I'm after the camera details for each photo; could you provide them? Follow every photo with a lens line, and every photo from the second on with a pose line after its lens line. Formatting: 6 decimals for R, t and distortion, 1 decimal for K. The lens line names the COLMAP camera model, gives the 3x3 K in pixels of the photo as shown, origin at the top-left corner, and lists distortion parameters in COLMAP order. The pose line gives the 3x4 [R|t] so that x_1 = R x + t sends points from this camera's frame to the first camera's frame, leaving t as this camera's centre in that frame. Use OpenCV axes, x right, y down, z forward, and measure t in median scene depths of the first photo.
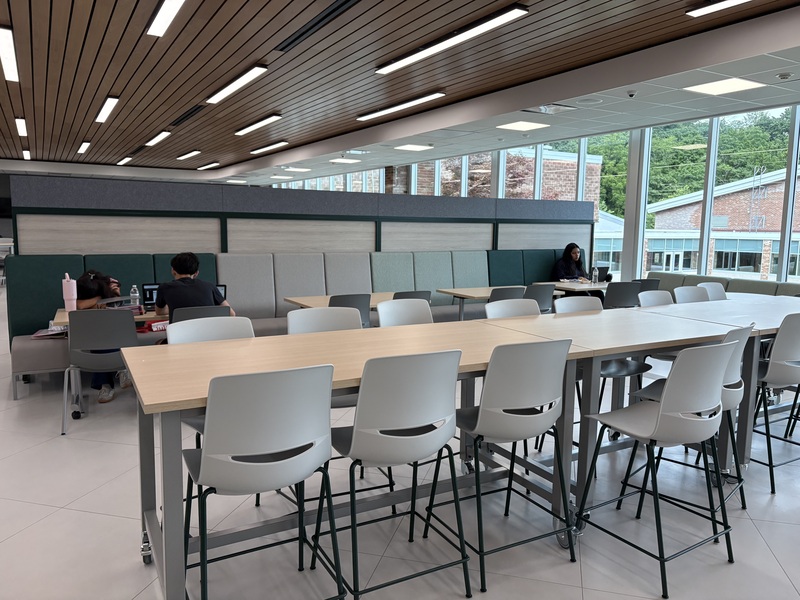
lens RADIAL K [[620.6, 0, 400.1], [0, 620.6, 302.3], [0, 0, 1]] dist [0.032901, -0.030274]
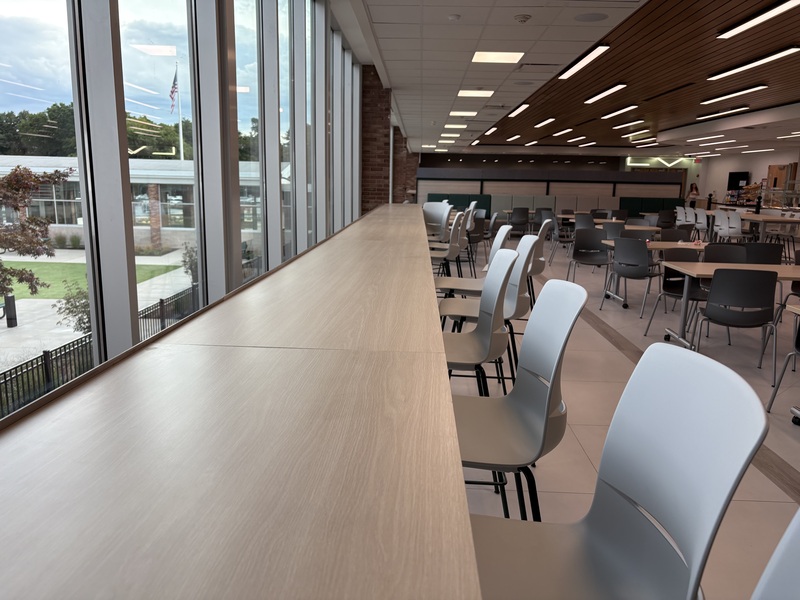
lens RADIAL K [[620.6, 0, 396.8], [0, 620.6, 303.1], [0, 0, 1]] dist [0.032901, -0.030274]
pose [[0.842918, 0.109181, -0.526849, 0.211960], [-0.075377, 0.993501, 0.085290, 0.045631], [0.532737, -0.032181, 0.845669, -0.360541]]
